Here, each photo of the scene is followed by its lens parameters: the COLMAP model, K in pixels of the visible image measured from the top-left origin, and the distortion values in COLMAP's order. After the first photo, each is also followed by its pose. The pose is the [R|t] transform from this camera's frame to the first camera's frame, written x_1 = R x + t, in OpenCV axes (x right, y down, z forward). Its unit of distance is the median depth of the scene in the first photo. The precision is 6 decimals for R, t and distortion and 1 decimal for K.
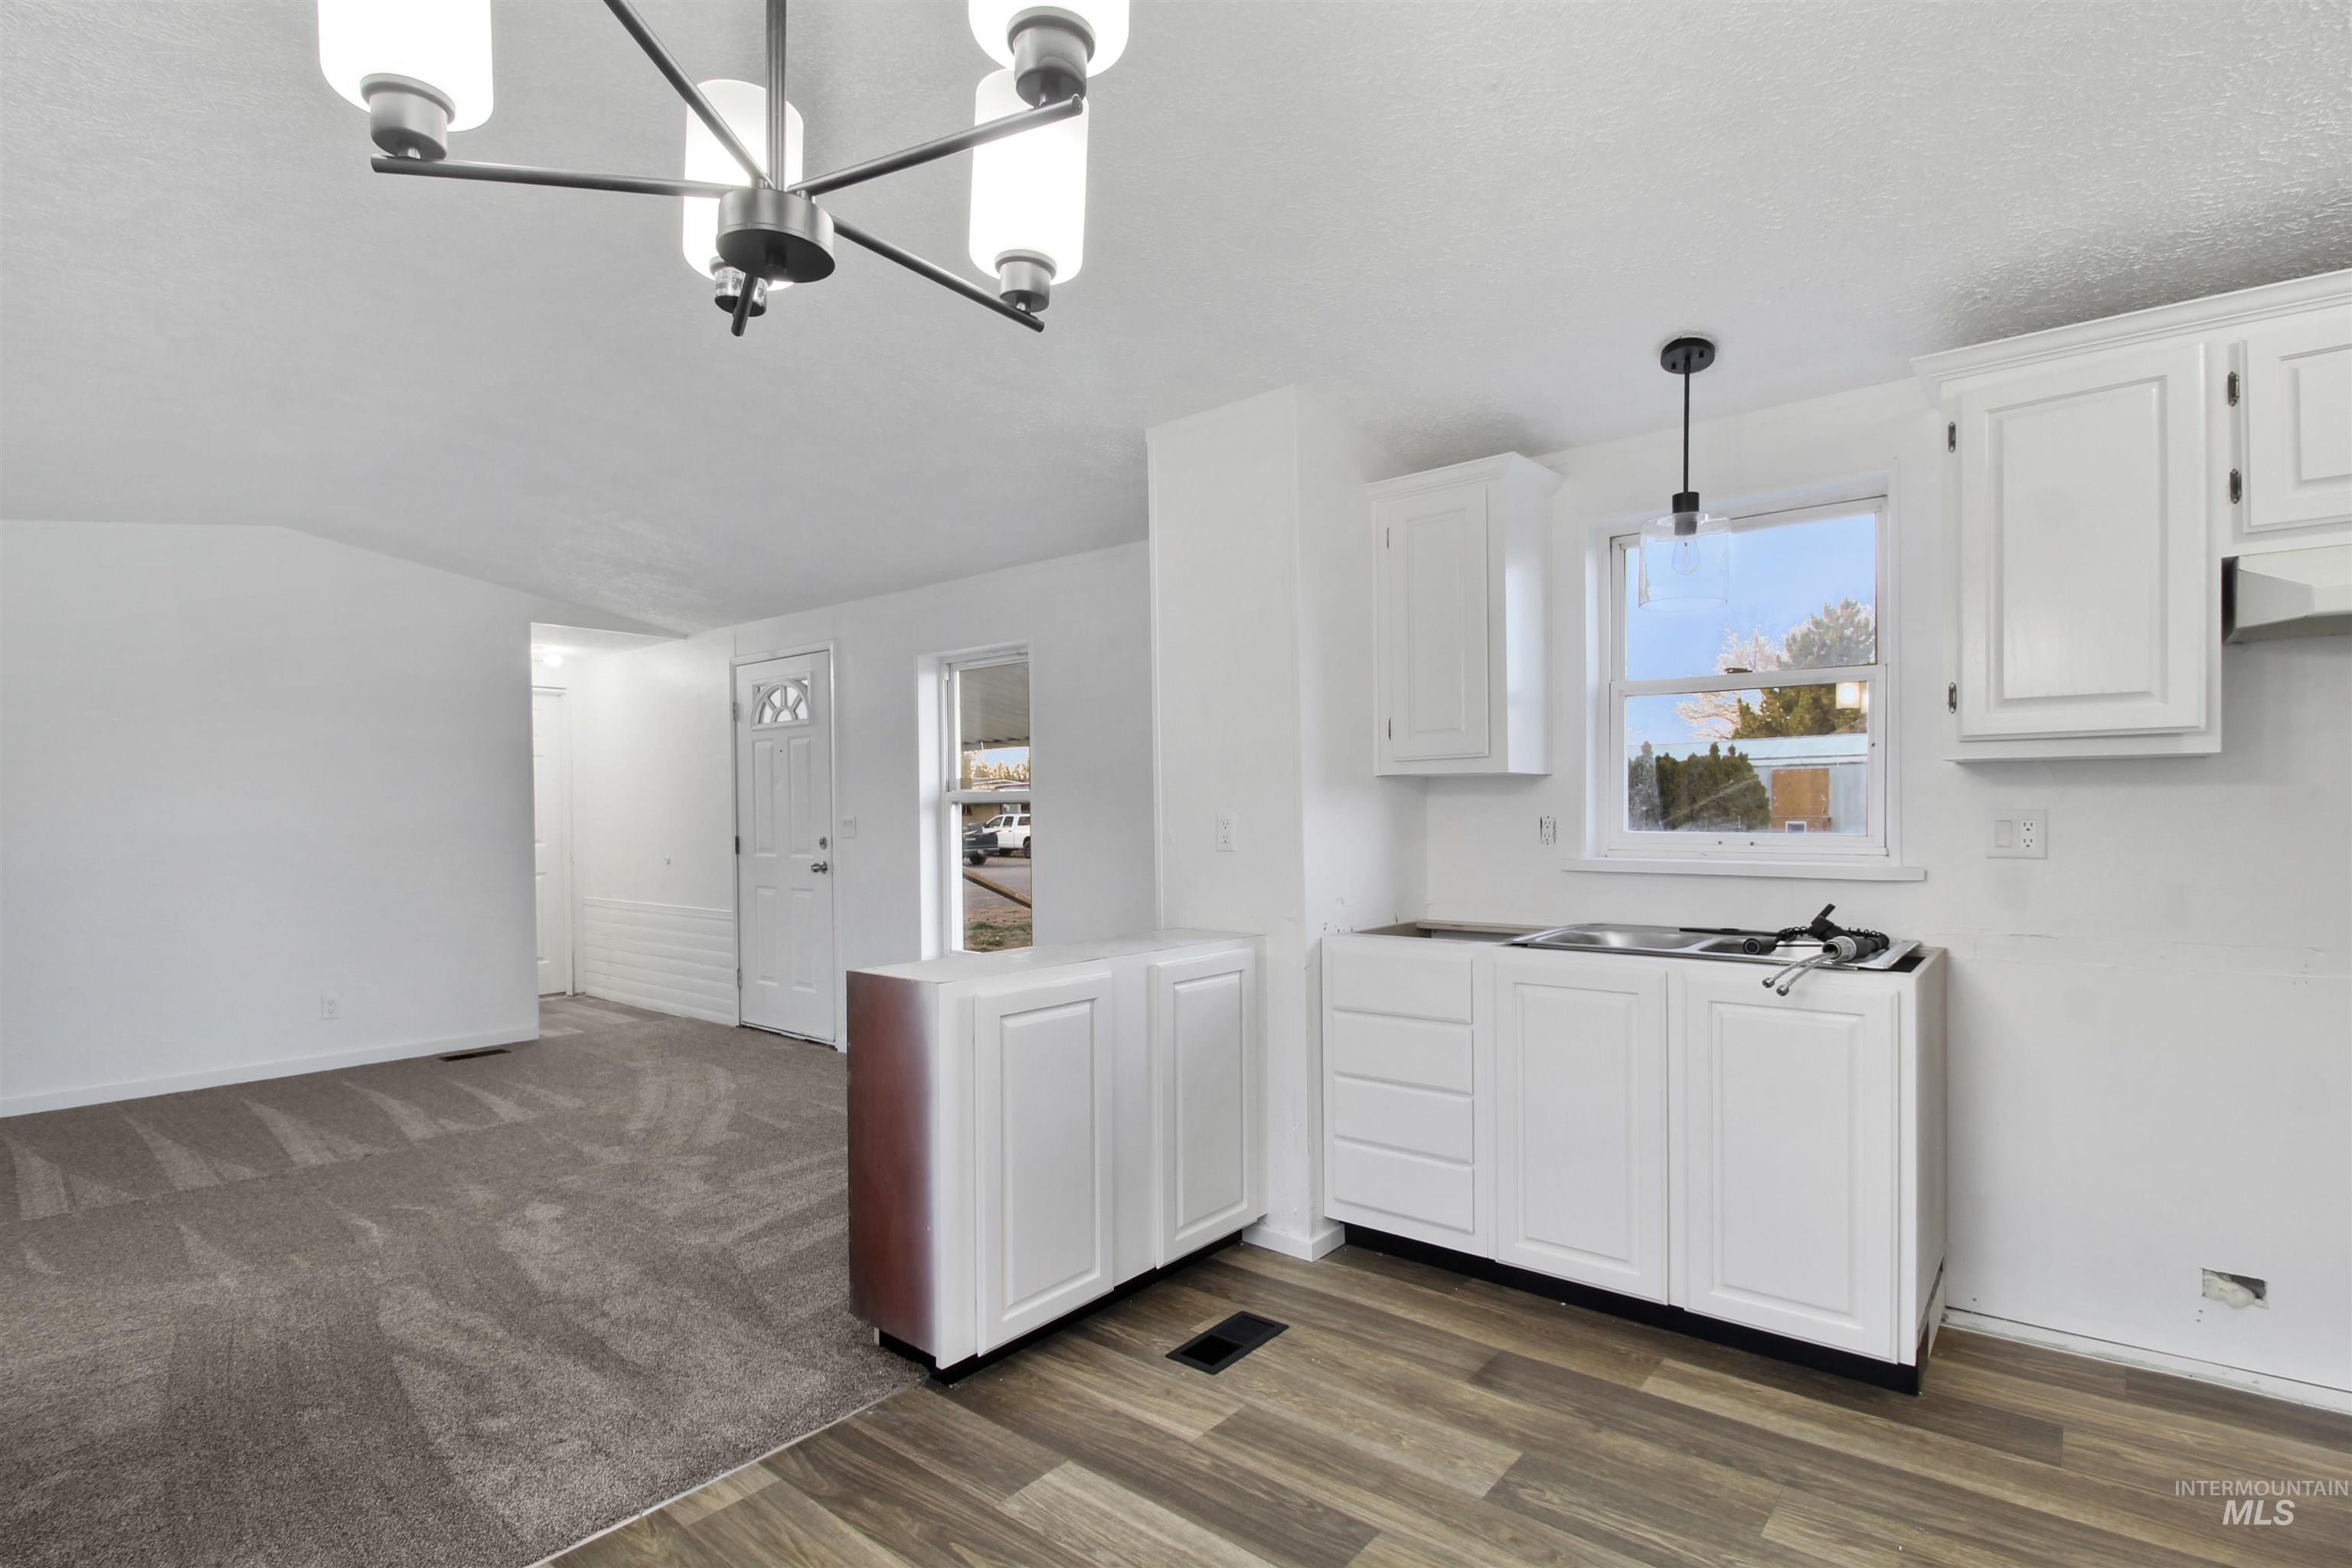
lens RADIAL K [[1066.1, 0, 1184.9], [0, 1066.1, 828.0], [0, 0, 1]] dist [0.011672, -0.011471]
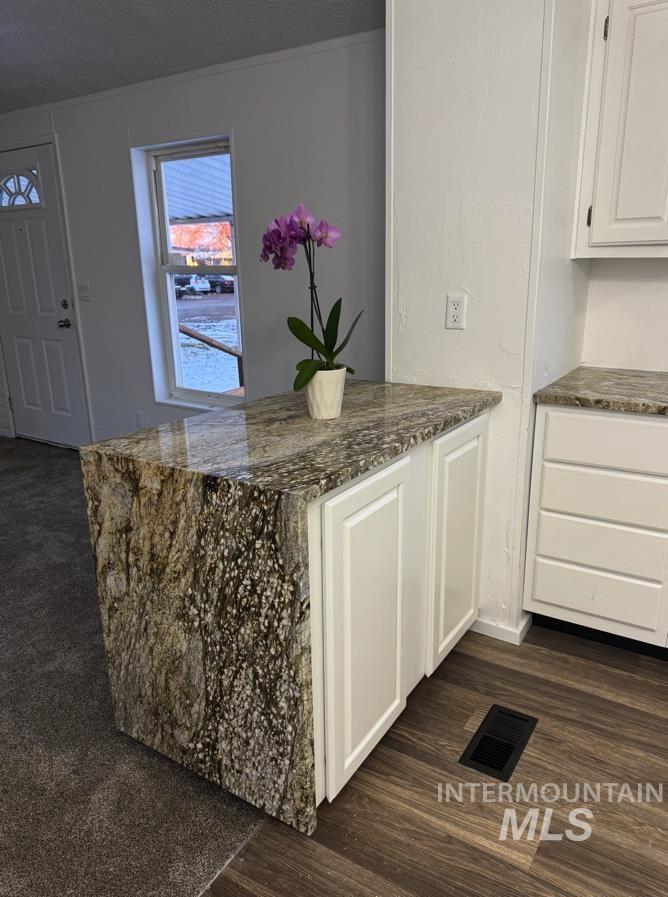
lens RADIAL K [[639.0, 0, 332.9], [0, 639.0, 459.3], [0, 0, 1]] dist [0.049283, -0.060903]
pose [[0.995608, -0.028717, 0.089102, -0.156600], [0.003369, 0.962162, 0.272457, -0.031540], [-0.093555, -0.270960, 0.958033, 0.284433]]
